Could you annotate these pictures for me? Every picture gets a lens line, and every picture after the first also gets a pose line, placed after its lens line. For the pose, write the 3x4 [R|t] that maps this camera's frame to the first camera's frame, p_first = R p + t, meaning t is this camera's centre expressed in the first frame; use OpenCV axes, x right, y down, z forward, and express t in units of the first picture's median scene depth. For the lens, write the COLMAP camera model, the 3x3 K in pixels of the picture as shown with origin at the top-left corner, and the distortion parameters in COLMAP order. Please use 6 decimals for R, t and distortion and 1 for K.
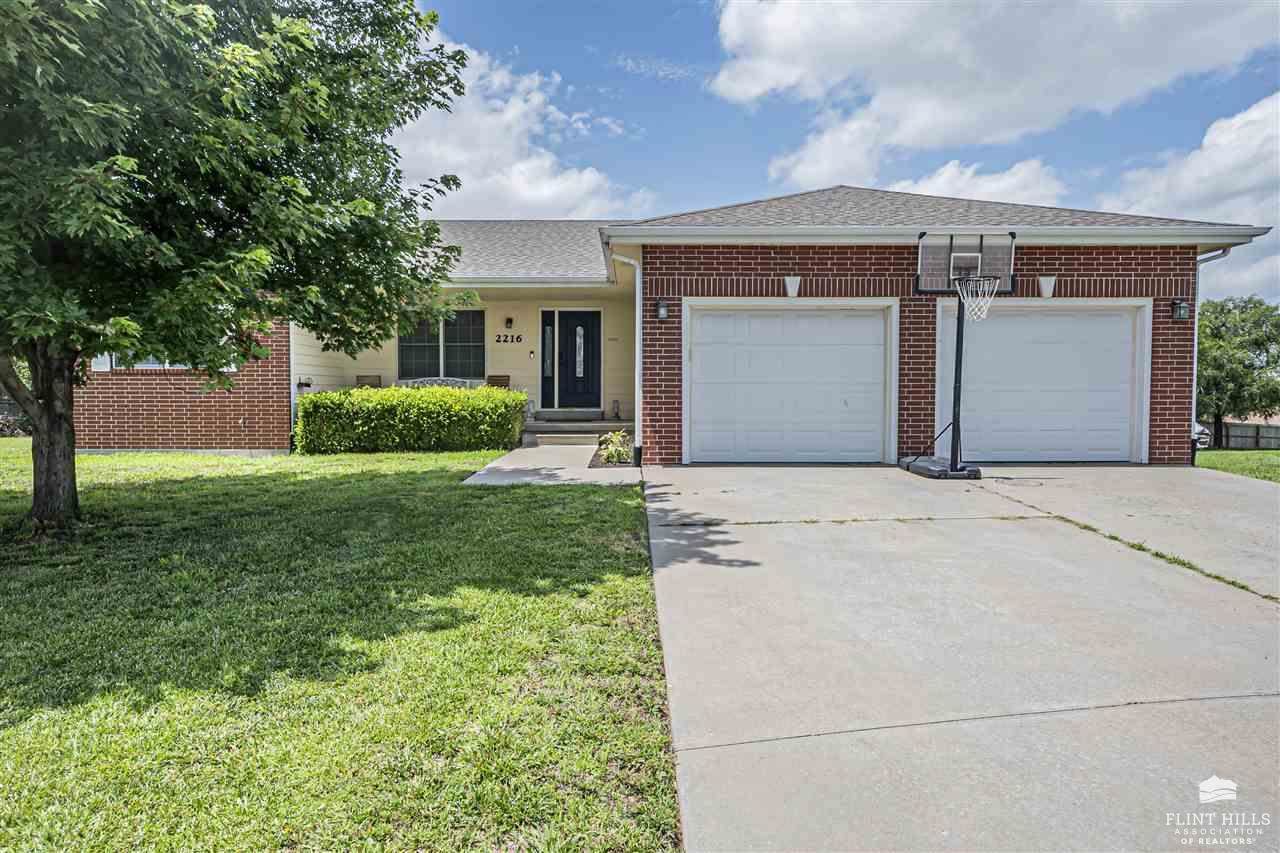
lens RADIAL K [[723.6, 0, 633.7], [0, 723.6, 418.6], [0, 0, 1]] dist [-0.007423, 0.000421]
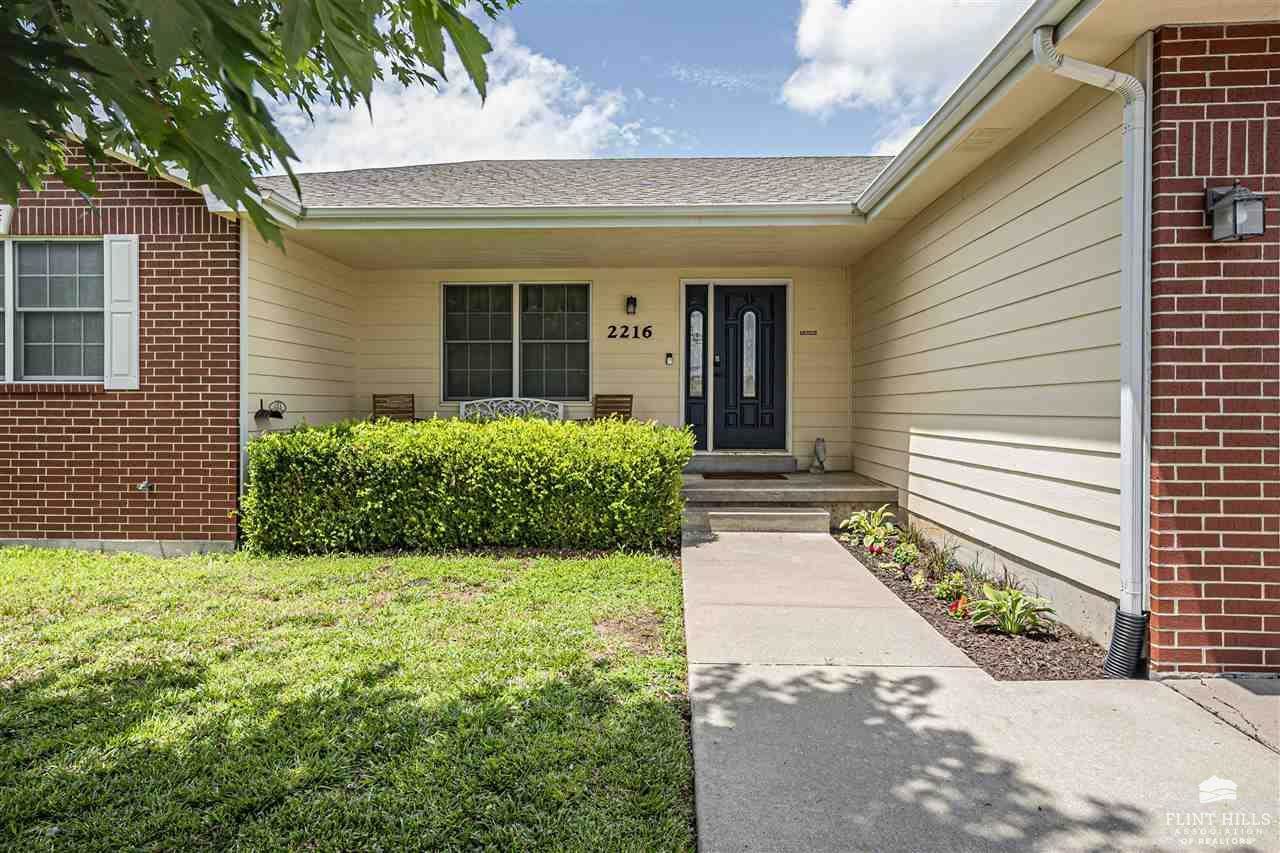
lens RADIAL K [[718.7, 0, 633.7], [0, 718.7, 411.0], [0, 0, 1]] dist [0.003127, 0.002654]
pose [[0.998884, 0.001950, -0.047184, -0.172953], [-0.003156, 0.999670, -0.025497, -0.038520], [0.047119, 0.025618, 0.998561, 0.512737]]
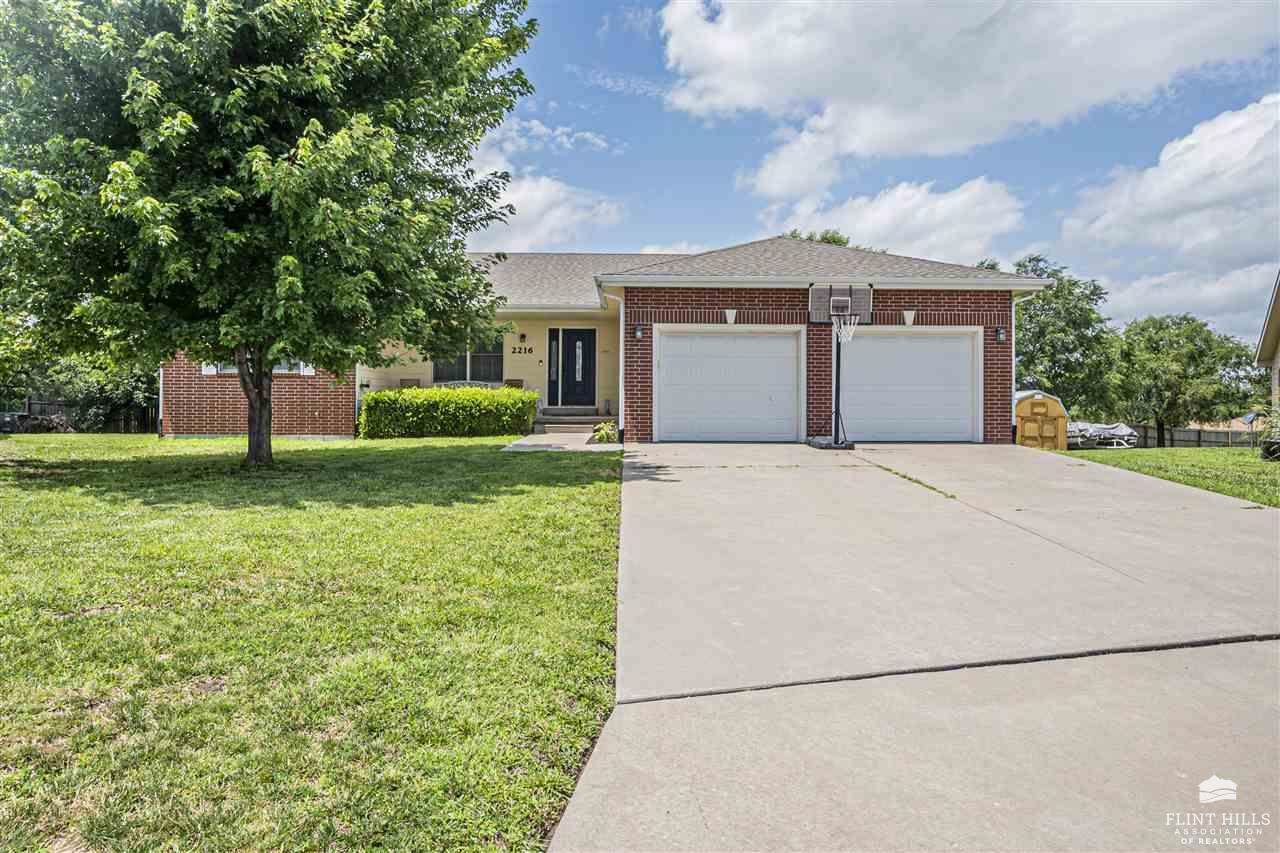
lens RADIAL K [[737.6, 0, 663.9], [0, 737.6, 396.7], [0, 0, 1]] dist [-0.035996, -0.000079]
pose [[0.999001, 0.003263, 0.044559, 0.019805], [-0.001400, 0.999126, -0.041772, 0.028331], [-0.044657, 0.041668, 0.998133, -0.347020]]
